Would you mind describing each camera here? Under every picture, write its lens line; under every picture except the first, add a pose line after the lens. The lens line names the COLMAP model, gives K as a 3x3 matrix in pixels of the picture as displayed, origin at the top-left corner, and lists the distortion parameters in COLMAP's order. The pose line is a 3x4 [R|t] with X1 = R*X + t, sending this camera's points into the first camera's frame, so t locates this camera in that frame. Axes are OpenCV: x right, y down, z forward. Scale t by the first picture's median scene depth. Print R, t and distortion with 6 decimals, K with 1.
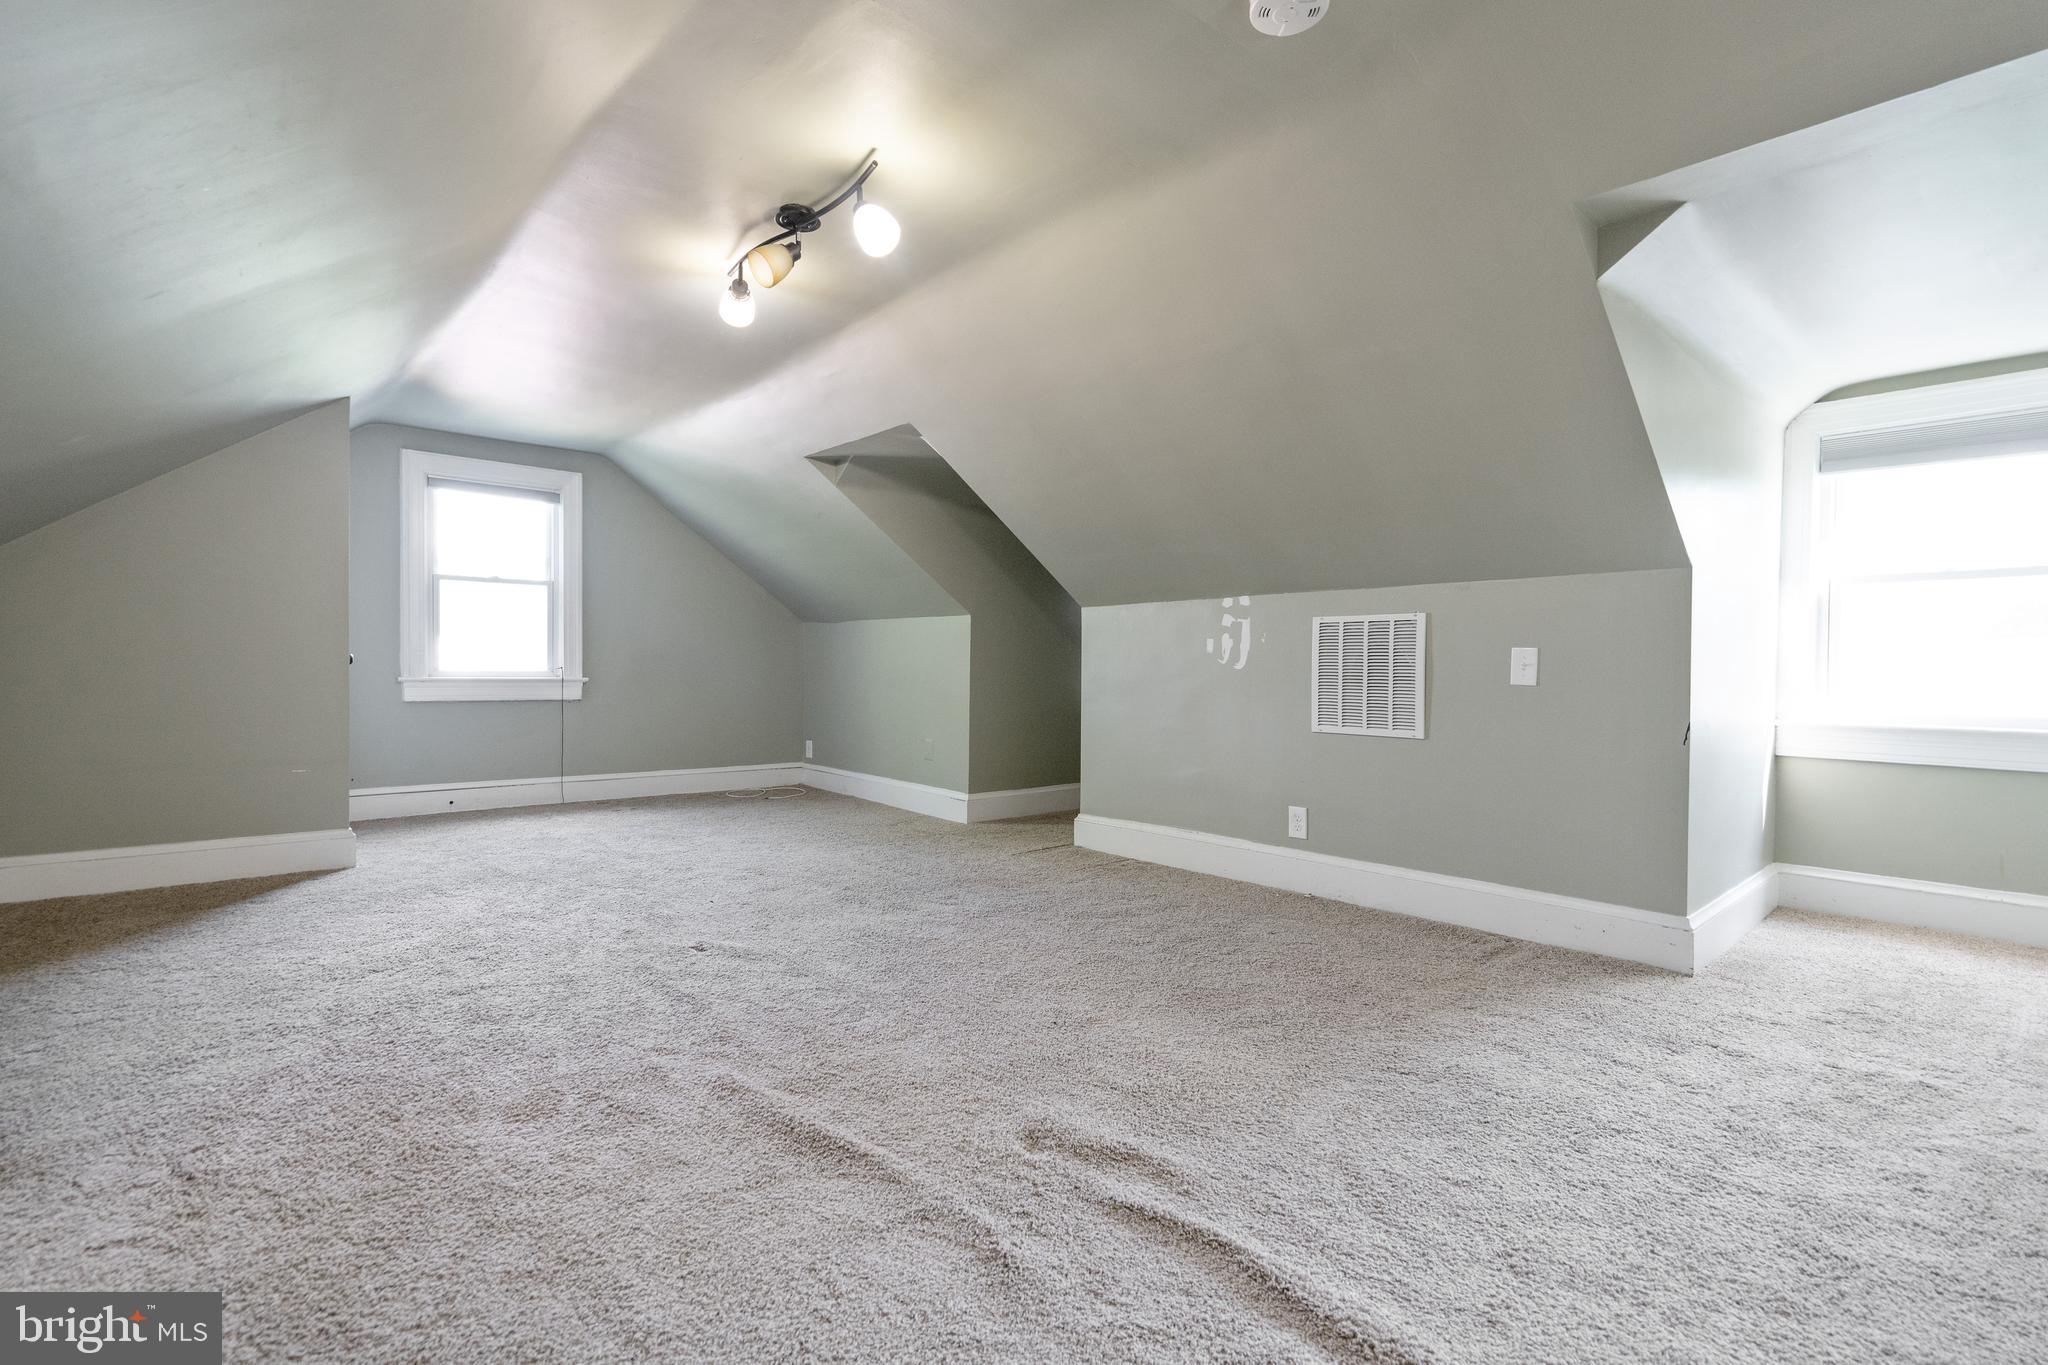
lens RADIAL K [[911.6, 0, 1015.5], [0, 911.6, 673.8], [0, 0, 1]] dist [0.001125, 0.000247]
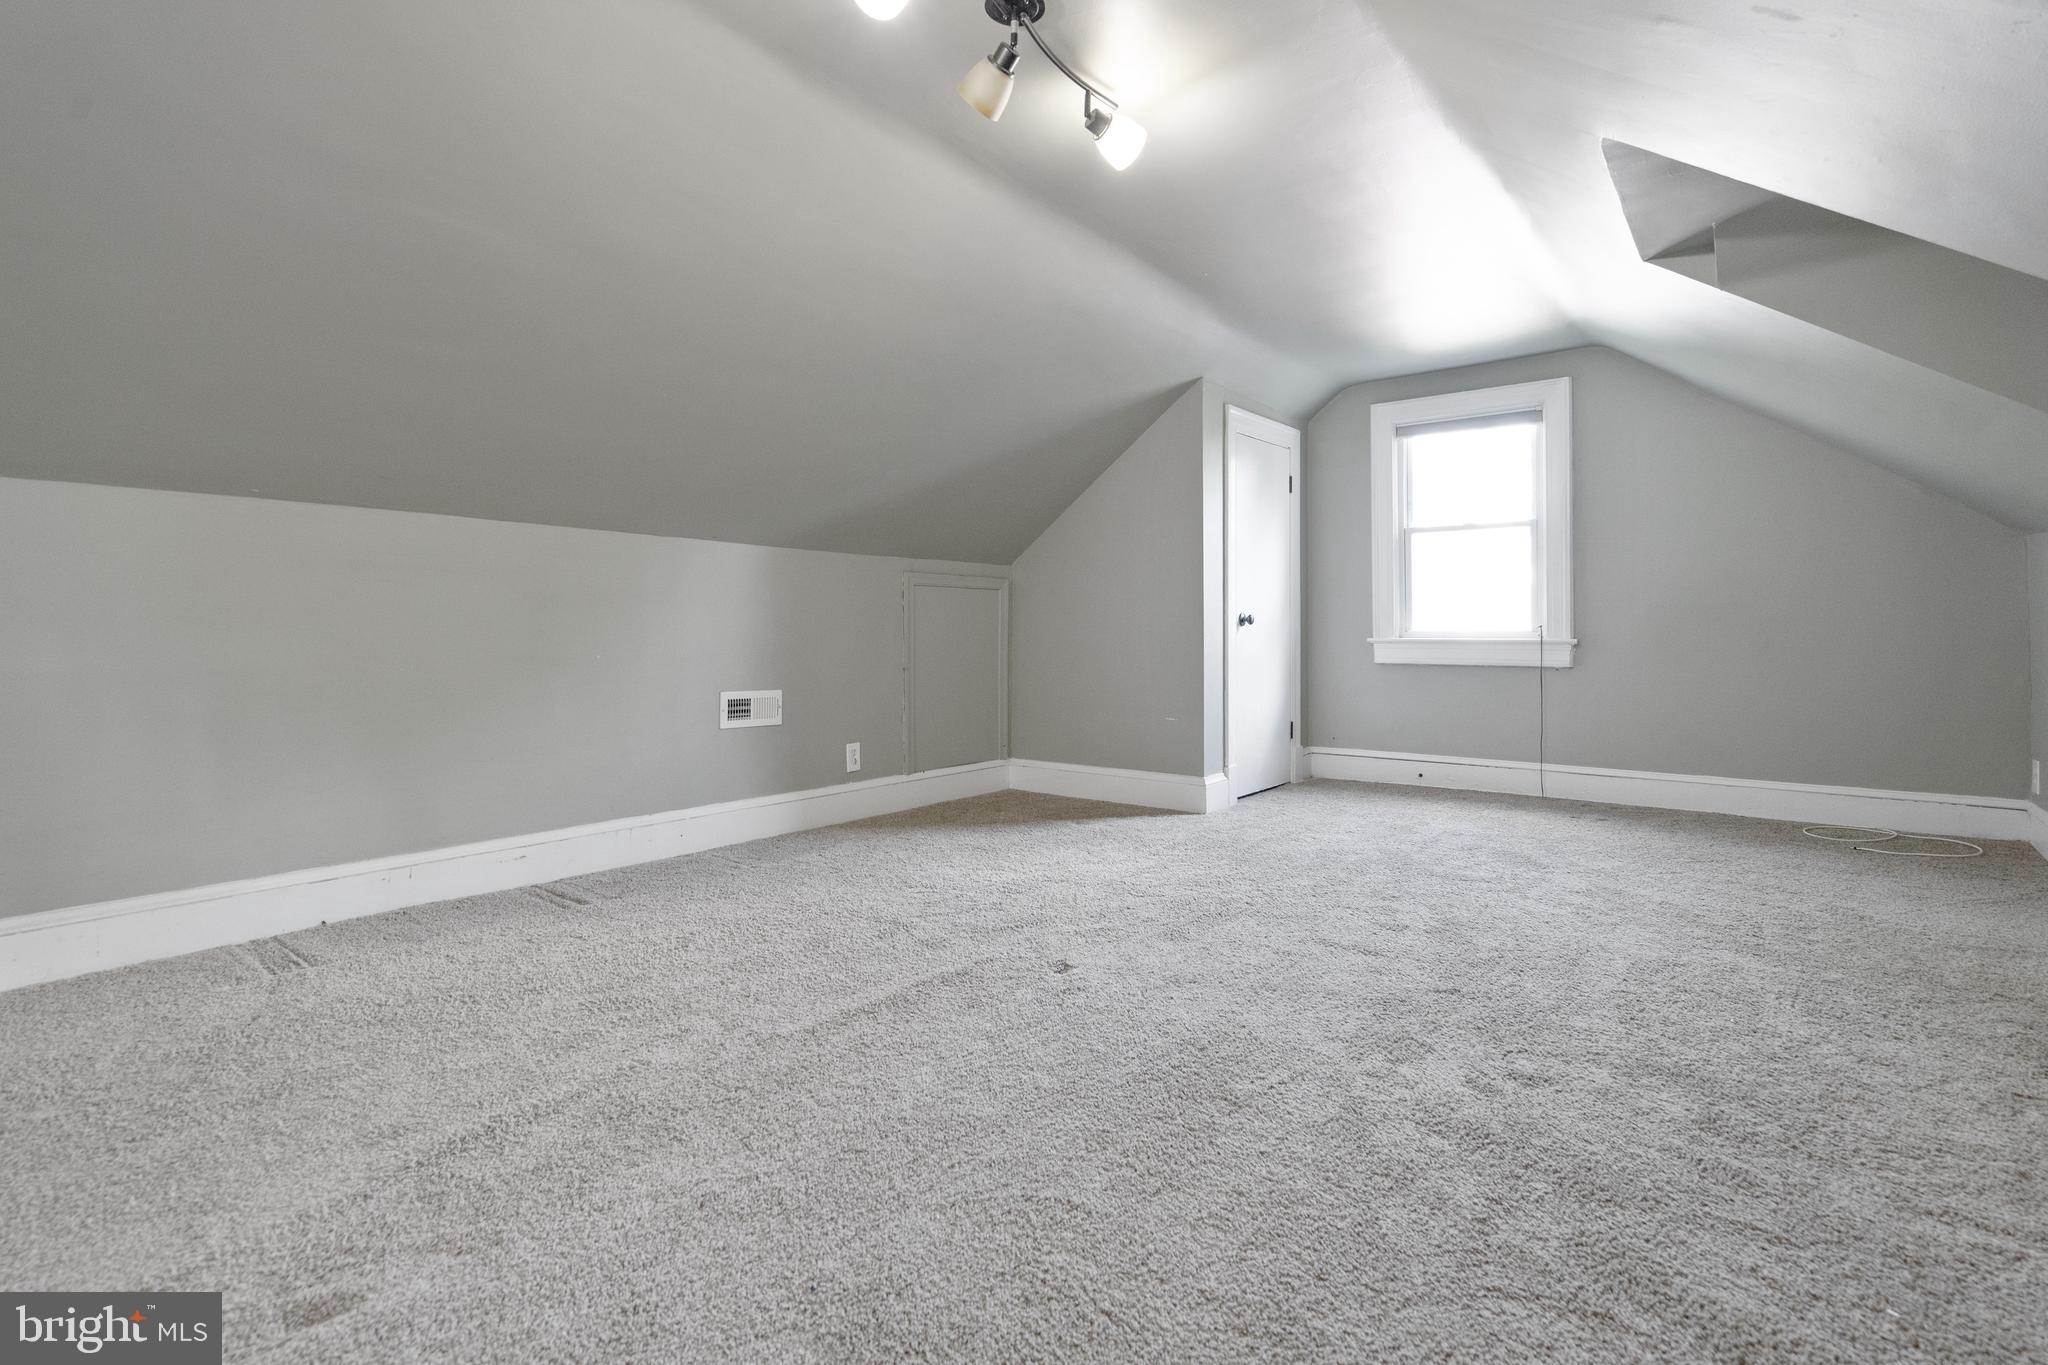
lens RADIAL K [[967.4, 0, 1023.9], [0, 967.4, 609.7], [0, 0, 1]] dist [0.024856, 0.000272]
pose [[0.227925, -0.030460, -0.973202, 0.226344], [-0.001575, 0.999498, -0.031652, 0.006321], [0.973677, 0.008747, 0.227763, 0.361186]]
